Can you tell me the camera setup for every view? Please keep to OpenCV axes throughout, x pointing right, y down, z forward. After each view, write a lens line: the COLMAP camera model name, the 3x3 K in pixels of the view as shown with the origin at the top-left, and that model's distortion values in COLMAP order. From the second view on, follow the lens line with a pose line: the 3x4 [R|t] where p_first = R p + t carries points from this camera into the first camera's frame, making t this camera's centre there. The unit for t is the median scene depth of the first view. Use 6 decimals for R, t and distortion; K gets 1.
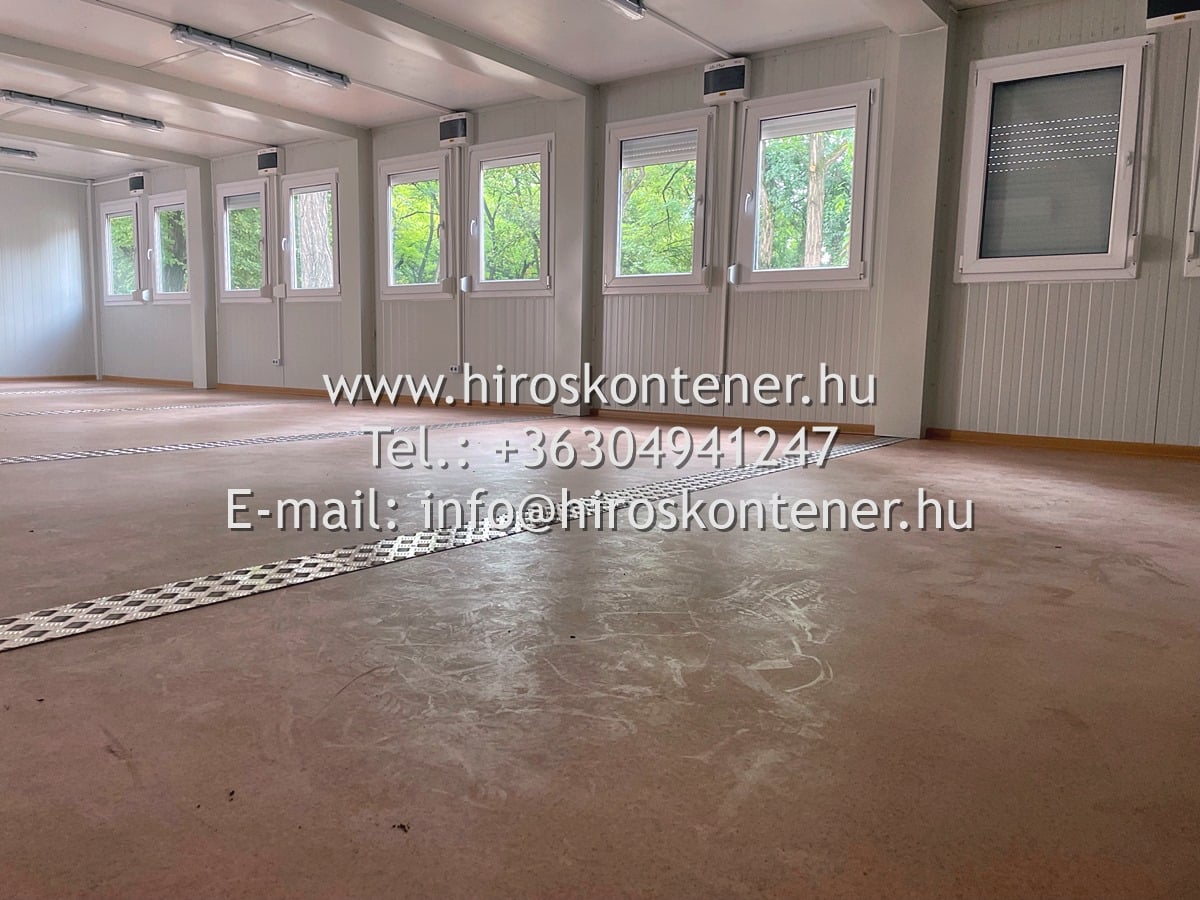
lens RADIAL K [[901.8, 0, 596.0], [0, 901.8, 446.8], [0, 0, 1]] dist [0.088771, -0.110765]
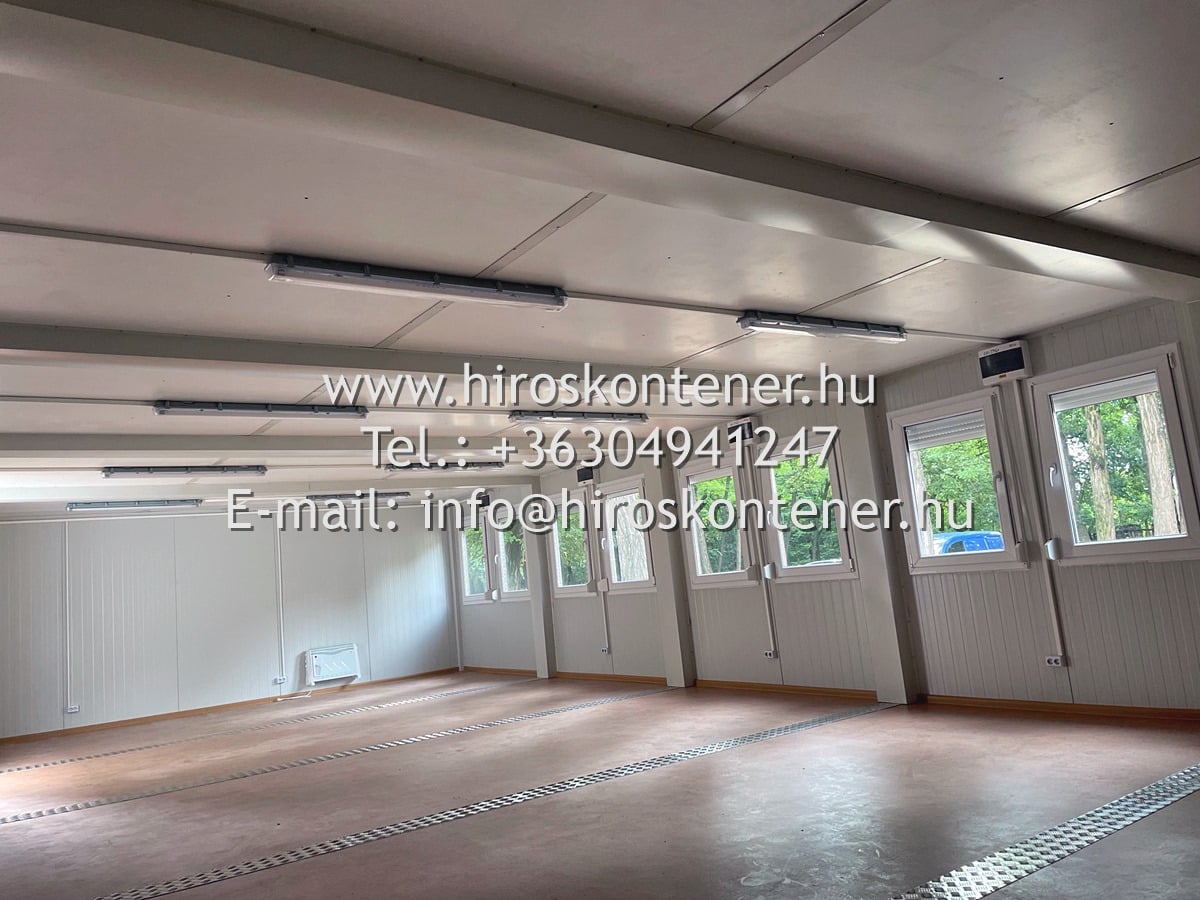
lens RADIAL K [[901.8, 0, 590.8], [0, 901.8, 445.1], [0, 0, 1]] dist [0.088771, -0.110765]
pose [[0.934865, -0.156404, -0.318694, 0.018871], [0.076756, 0.965536, -0.248695, -0.077653], [0.346608, 0.208034, 0.914650, -0.053610]]
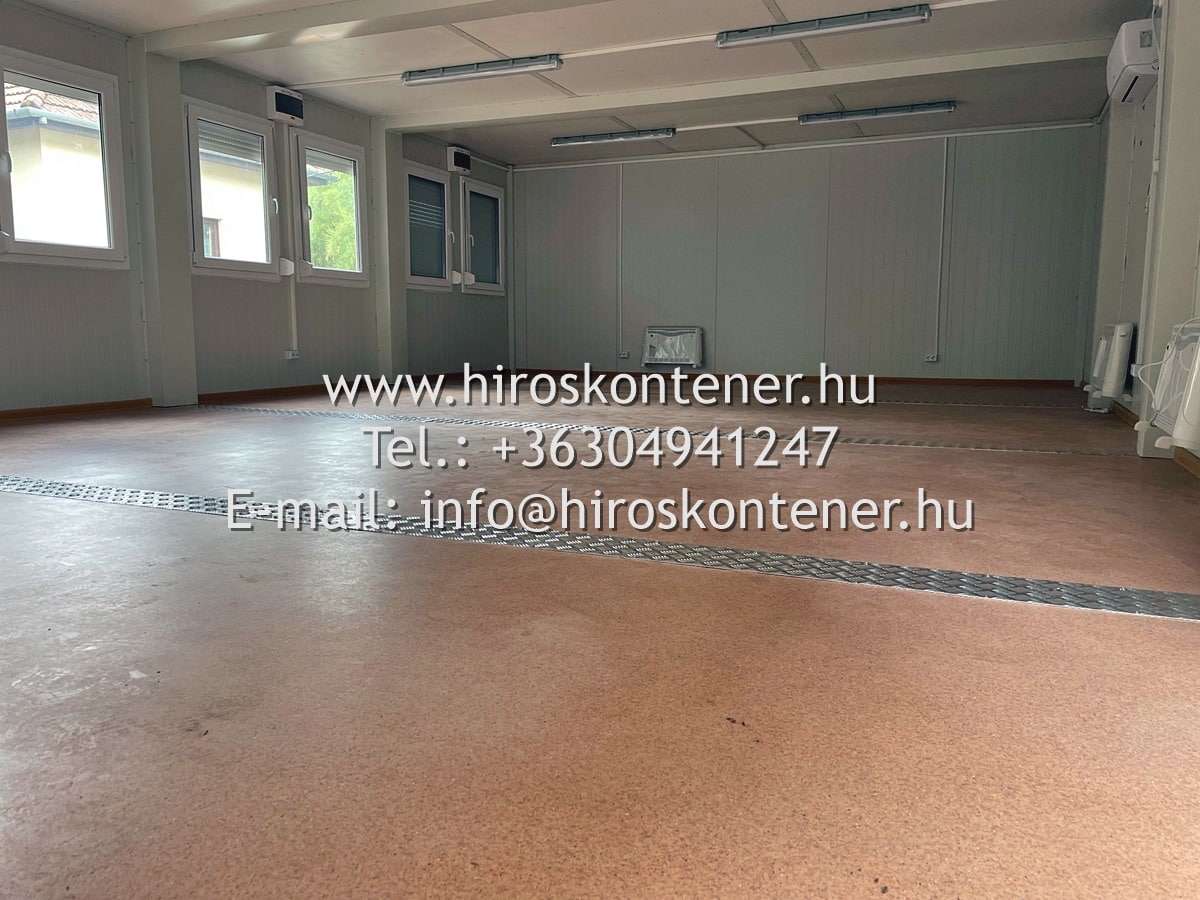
lens RADIAL K [[901.8, 0, 598.0], [0, 901.8, 443.0], [0, 0, 1]] dist [0.088771, -0.110765]
pose [[-0.204801, -0.124742, 0.970822, -1.249303], [0.108074, 0.982899, 0.149093, -0.105273], [-0.972819, 0.135455, -0.187818, 0.907900]]
